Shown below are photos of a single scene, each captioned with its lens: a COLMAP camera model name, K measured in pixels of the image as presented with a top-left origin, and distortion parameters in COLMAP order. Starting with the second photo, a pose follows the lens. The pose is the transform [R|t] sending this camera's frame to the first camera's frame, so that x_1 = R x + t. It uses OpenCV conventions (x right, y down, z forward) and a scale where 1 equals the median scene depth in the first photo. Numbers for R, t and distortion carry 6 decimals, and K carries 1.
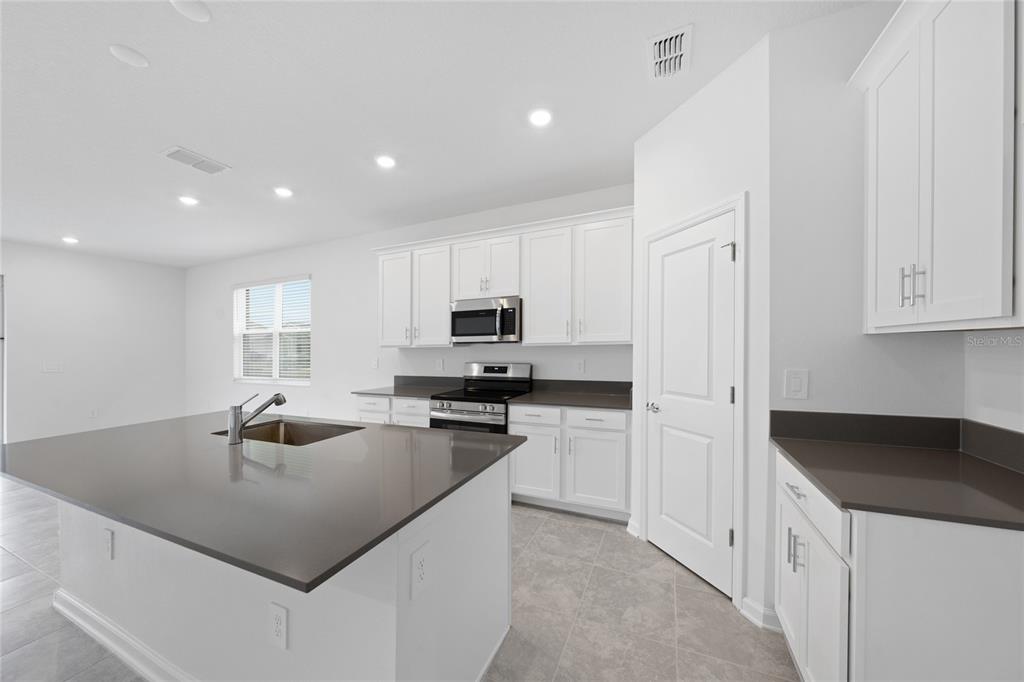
lens RADIAL K [[345.9, 0, 509.6], [0, 345.9, 351.2], [0, 0, 1]] dist [-0.002648, -0.000163]
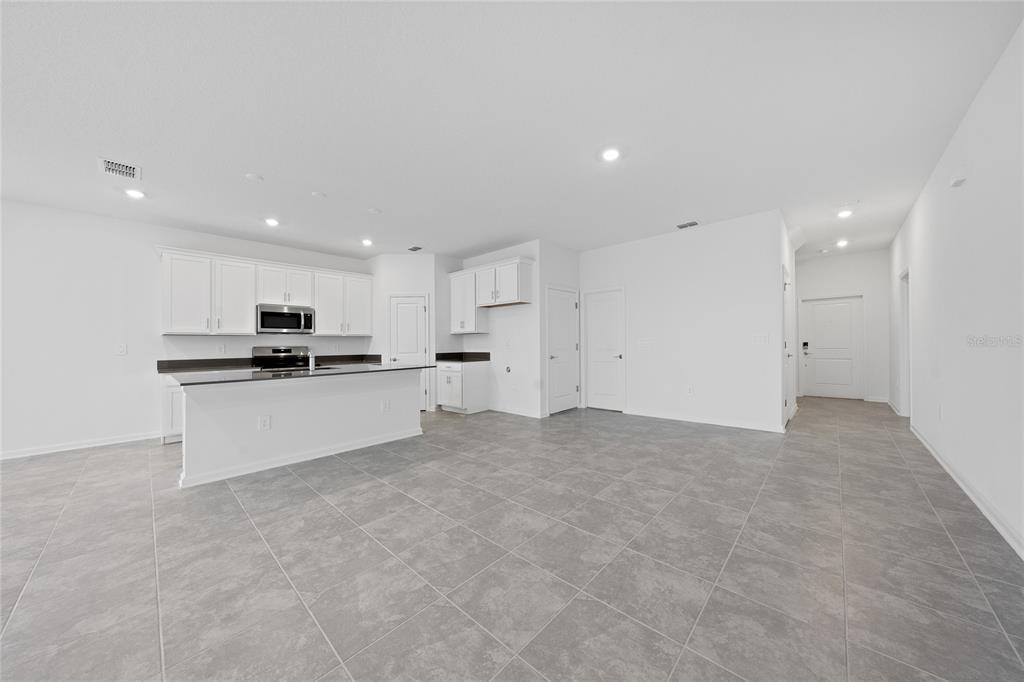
lens RADIAL K [[345.9, 0, 507.5], [0, 345.9, 341.0], [0, 0, 1]] dist [-0.002648, -0.000163]
pose [[0.327228, 0.018637, 0.944762, -1.289246], [0.020788, 0.999422, -0.026915, 0.079015], [-0.944717, 0.028447, 0.326651, -0.499974]]
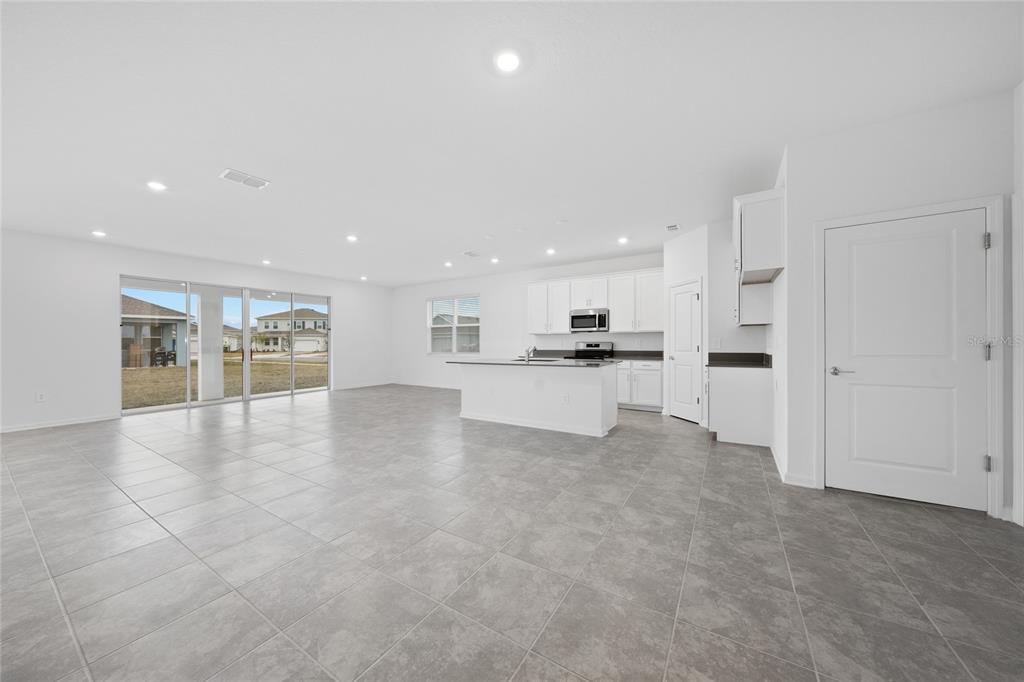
lens RADIAL K [[345.9, 0, 513.8], [0, 345.9, 334.9], [0, 0, 1]] dist [-0.002648, -0.000163]
pose [[0.991074, 0.003927, -0.133253, -0.244788], [-0.008177, 0.999475, -0.031361, 0.064119], [0.133060, 0.032170, 0.990586, -1.065336]]
